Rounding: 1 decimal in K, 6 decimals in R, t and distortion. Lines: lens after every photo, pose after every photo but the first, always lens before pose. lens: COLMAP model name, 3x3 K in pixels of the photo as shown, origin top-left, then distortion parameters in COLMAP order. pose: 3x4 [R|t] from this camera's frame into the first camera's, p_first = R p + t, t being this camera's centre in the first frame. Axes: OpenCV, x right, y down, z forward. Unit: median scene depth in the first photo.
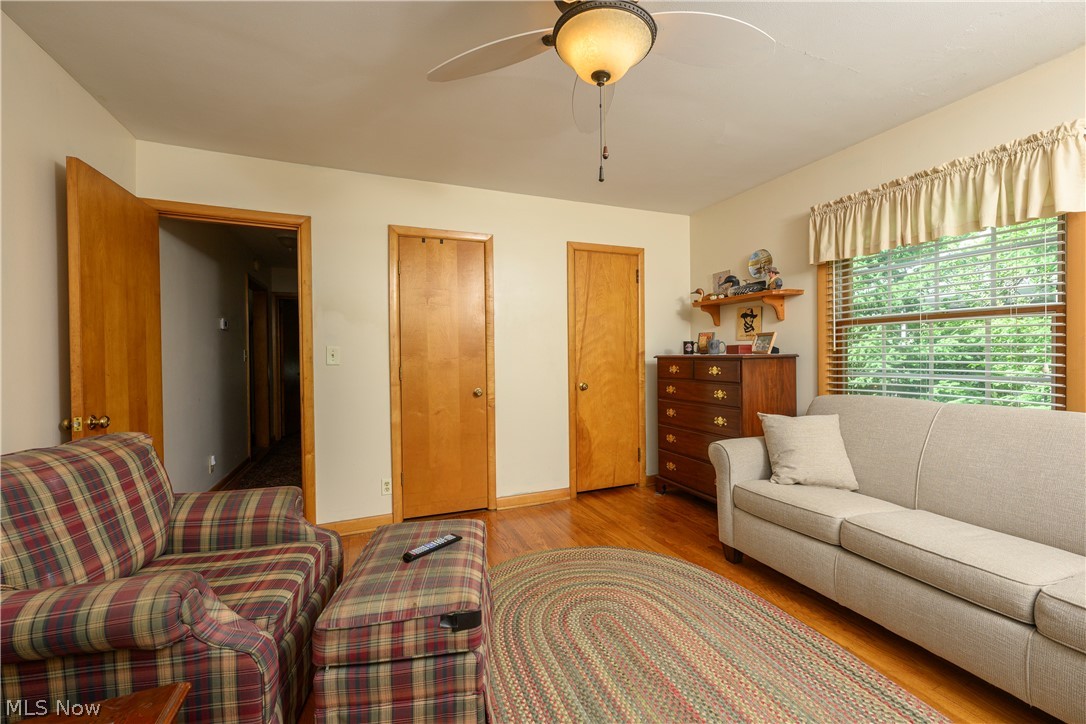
lens RADIAL K [[425.9, 0, 544.0], [0, 425.9, 357.9], [0, 0, 1]] dist [0.003125, 0.000844]
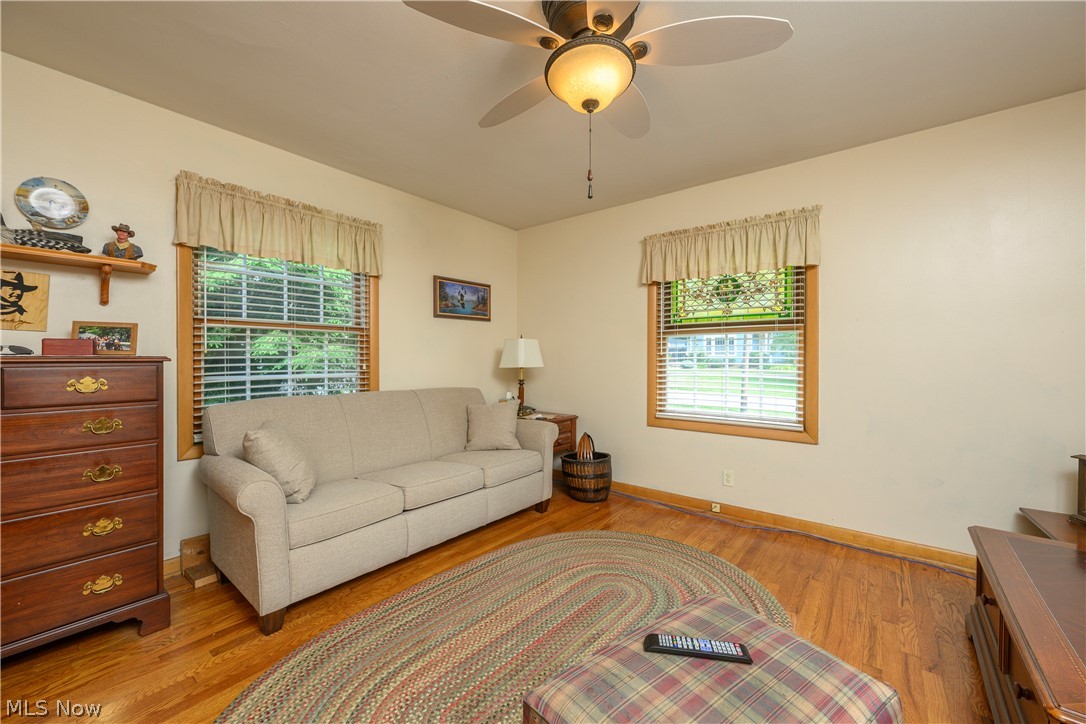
lens RADIAL K [[425.9, 0, 543.0], [0, 425.9, 362.5], [0, 0, 1]] dist [0.003125, 0.000844]
pose [[-0.468385, -0.001903, 0.883522, -0.549757], [0.013458, 0.999866, 0.009289, 0.006298], [-0.883422, 0.016241, -0.468297, 1.152628]]
